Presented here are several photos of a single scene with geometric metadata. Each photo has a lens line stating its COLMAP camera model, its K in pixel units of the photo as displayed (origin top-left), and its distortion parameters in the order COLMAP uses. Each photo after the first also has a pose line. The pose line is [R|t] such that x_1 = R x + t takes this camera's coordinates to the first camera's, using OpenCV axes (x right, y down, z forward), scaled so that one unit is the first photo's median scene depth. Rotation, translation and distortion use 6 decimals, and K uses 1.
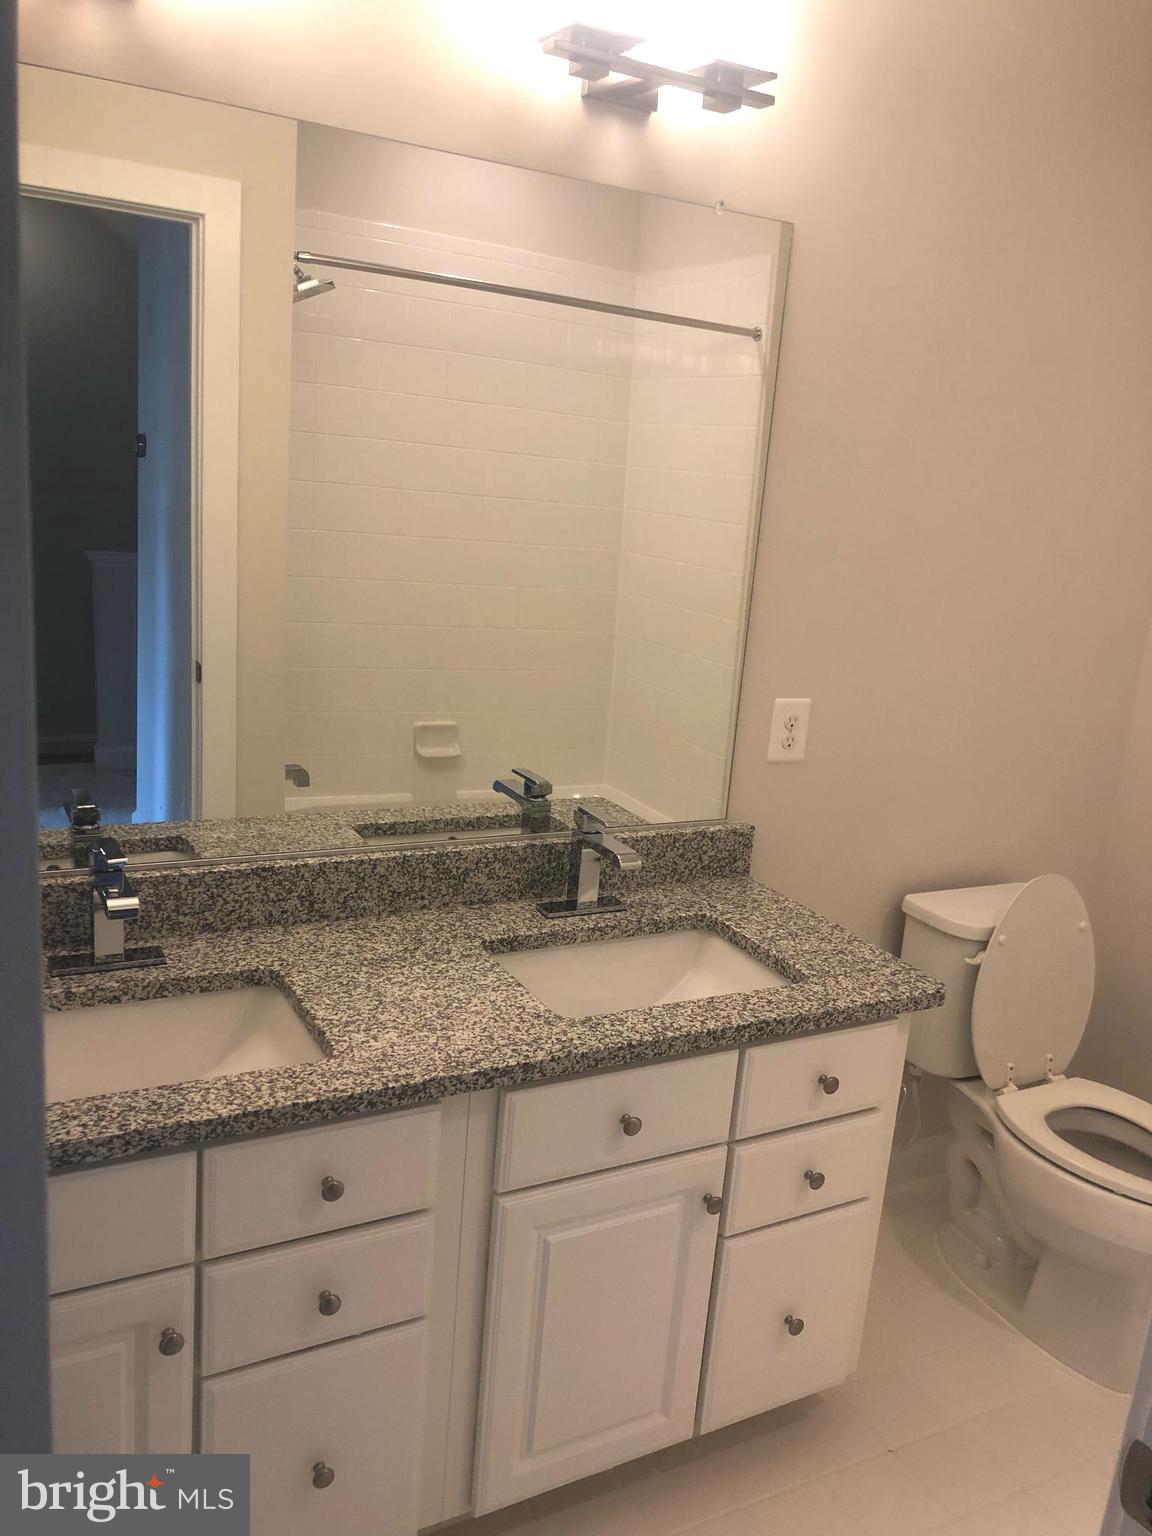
lens RADIAL K [[1265.3, 0, 613.9], [0, 1265.3, 775.0], [0, 0, 1]] dist [0.110577, -0.222202]
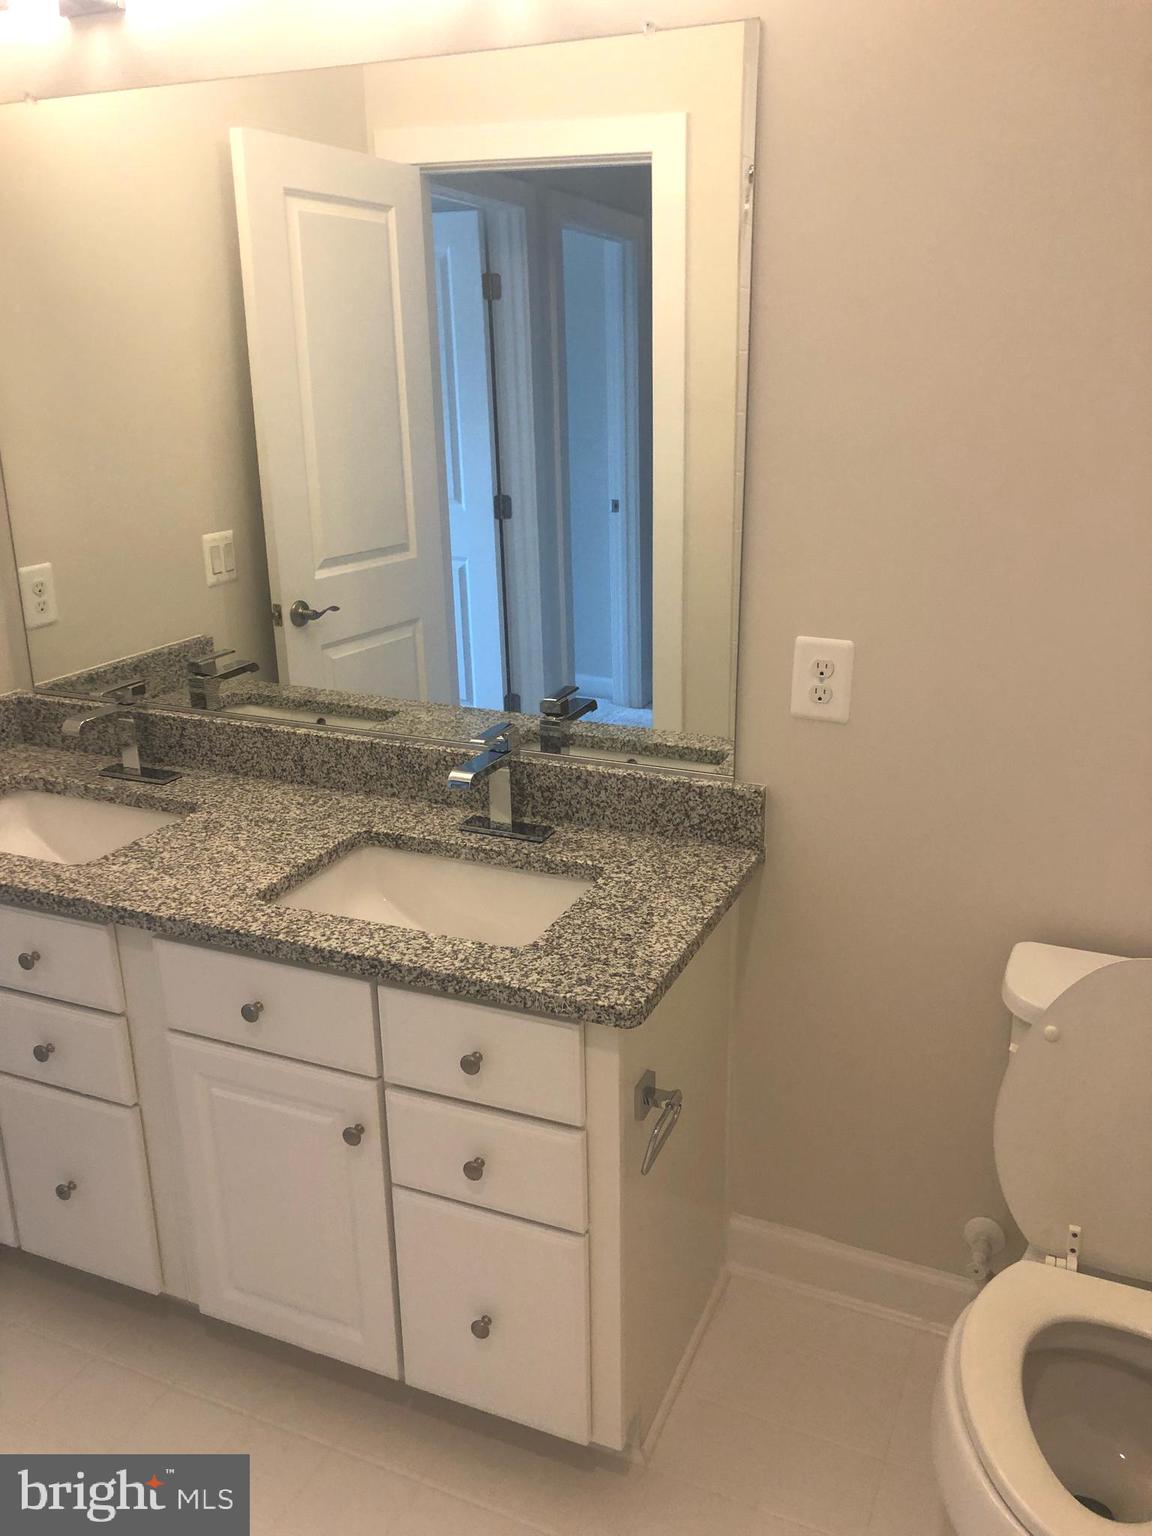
lens RADIAL K [[1265.3, 0, 613.9], [0, 1265.3, 775.0], [0, 0, 1]] dist [0.110577, -0.222202]
pose [[0.600286, 0.162647, -0.783073, 0.813045], [-0.135769, 0.985616, 0.100638, -0.045695], [0.788178, 0.045905, 0.613734, 0.505665]]
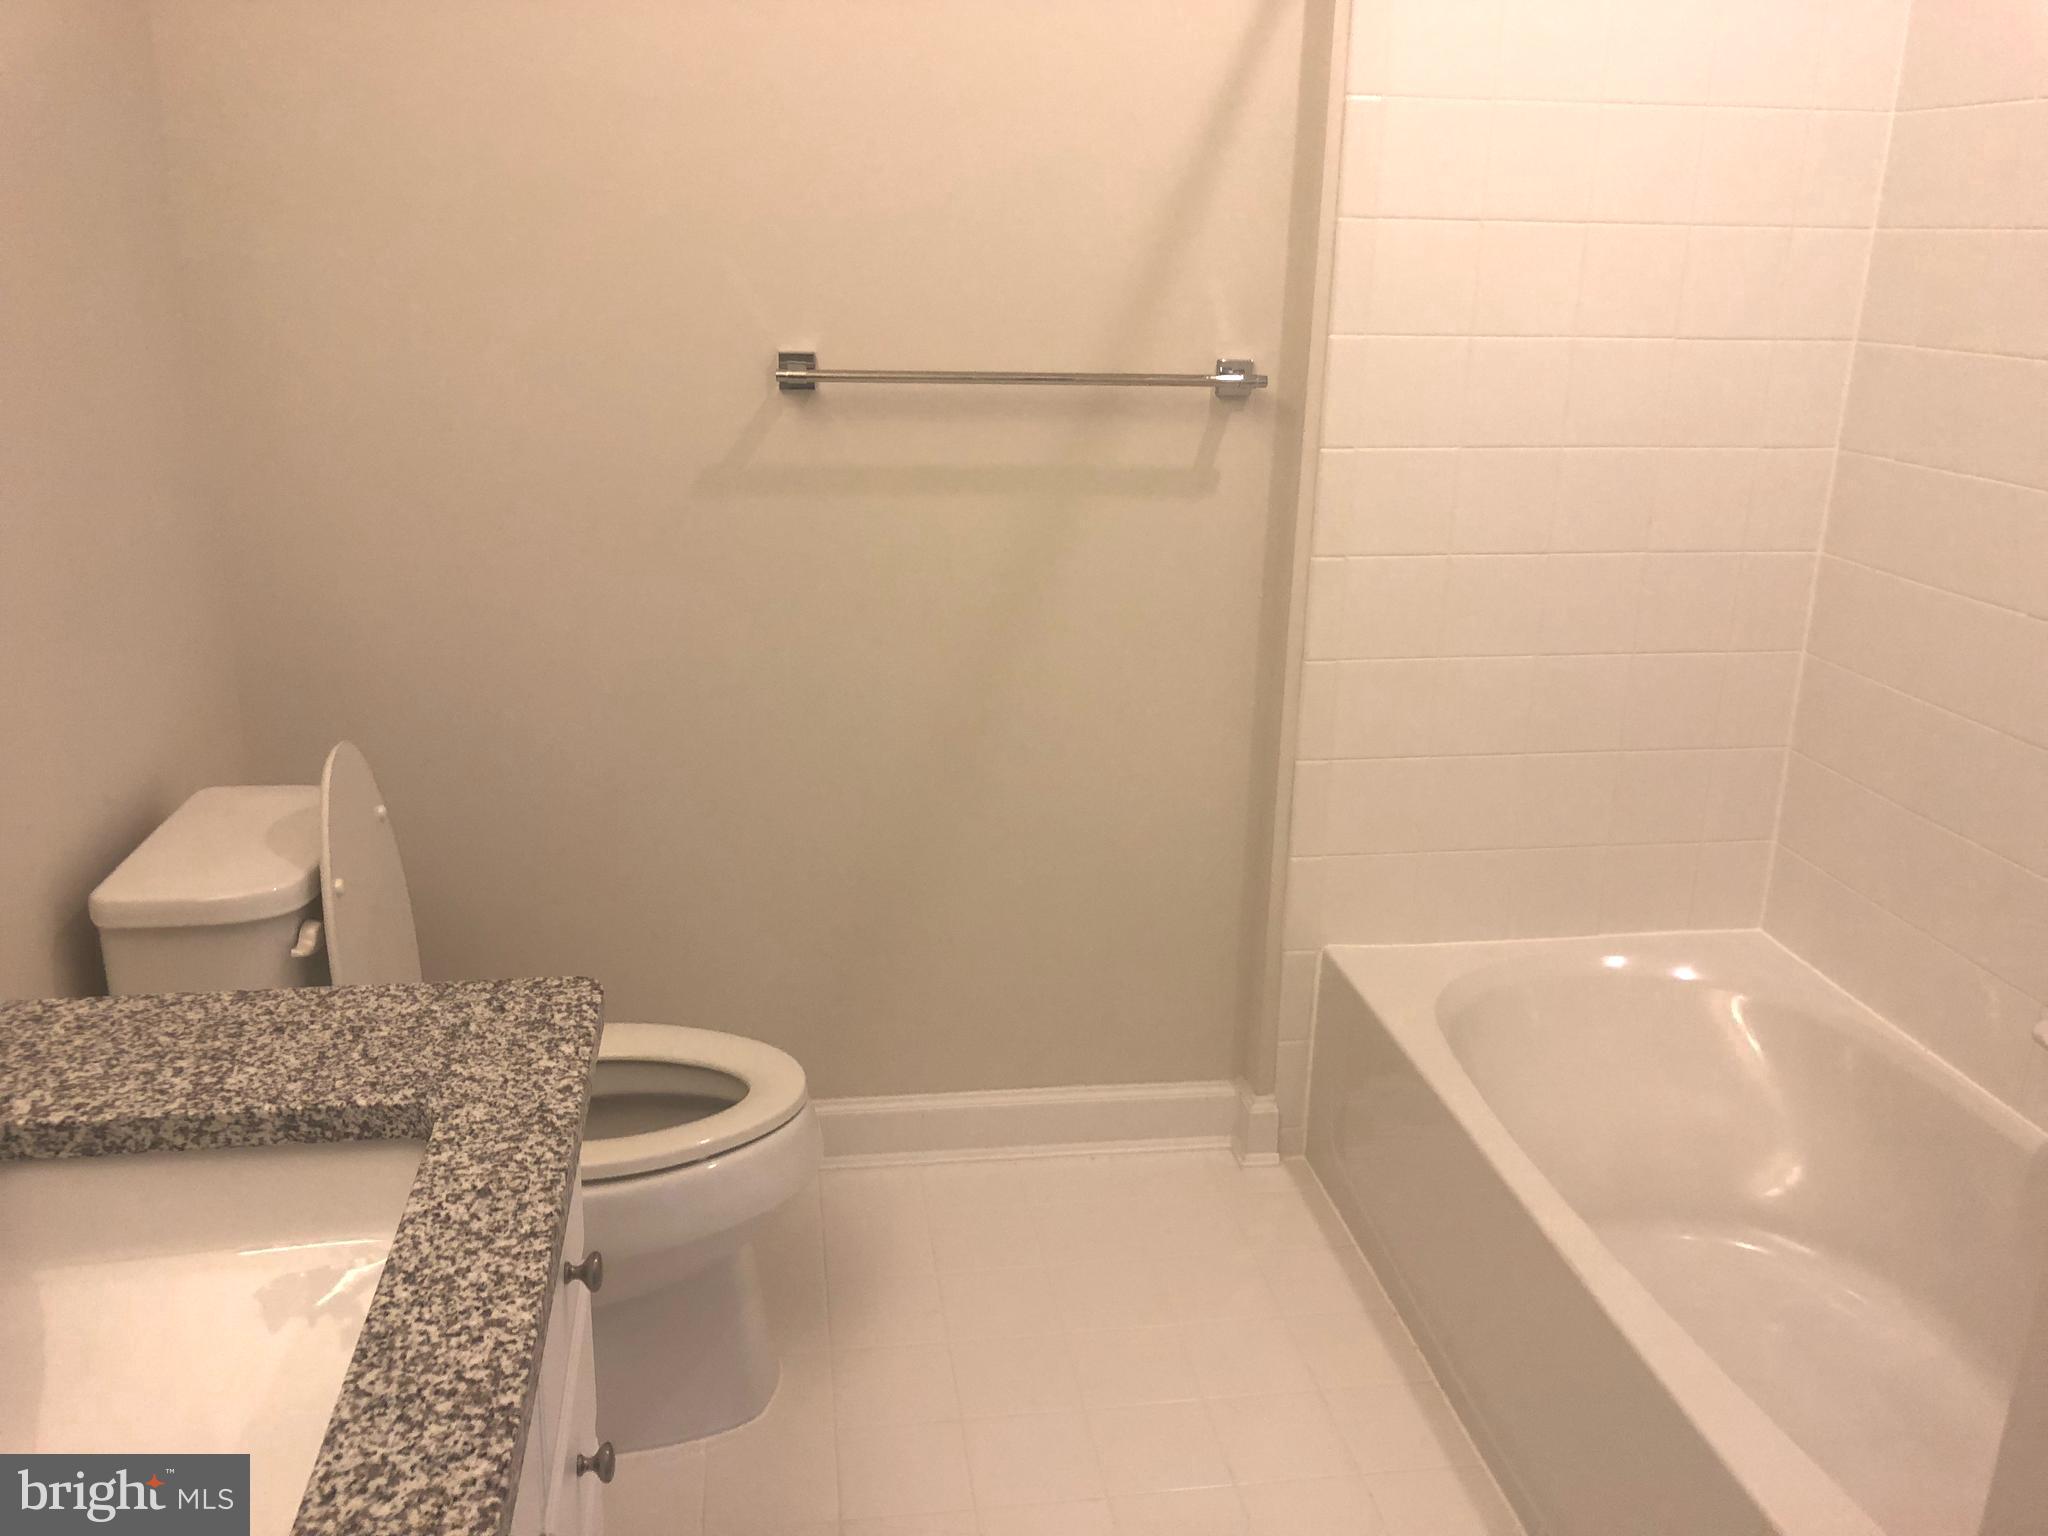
lens RADIAL K [[1687.1, 0, 1024.0], [0, 1687.1, 768.0], [0, 0, 1]] dist [0.110577, -0.222202]
pose [[0.352746, -0.357663, 0.864666, -0.232665], [0.233669, 0.928460, 0.288724, -0.067437], [-0.906073, 0.100200, 0.411085, 0.544375]]
